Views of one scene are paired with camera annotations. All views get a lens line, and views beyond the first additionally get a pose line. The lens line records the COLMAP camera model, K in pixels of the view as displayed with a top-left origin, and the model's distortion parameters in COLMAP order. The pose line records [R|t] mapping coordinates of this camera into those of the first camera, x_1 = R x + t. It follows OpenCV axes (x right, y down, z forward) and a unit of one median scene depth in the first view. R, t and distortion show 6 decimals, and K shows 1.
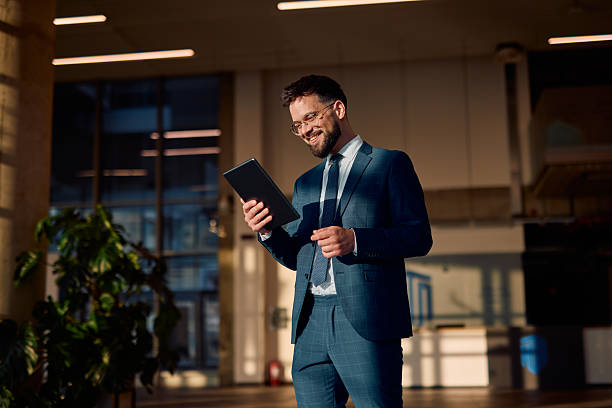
lens RADIAL K [[809.7, 0, 294.7], [0, 809.7, 211.4], [0, 0, 1]] dist [-0.005743, -0.017291]
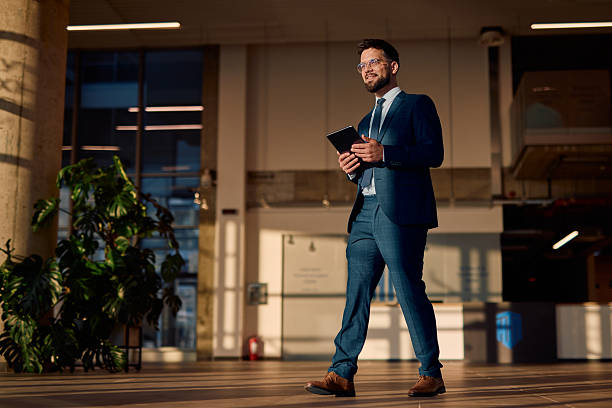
lens RADIAL K [[877.6, 0, 306.0], [0, 877.6, 204.0], [0, 0, 1]] dist [-0.024463, -0.007398]
pose [[0.998453, 0.025425, 0.049455, -0.020024], [-0.025331, 0.999676, -0.002530, 0.025864], [-0.049504, 0.001274, 0.998773, -0.096671]]
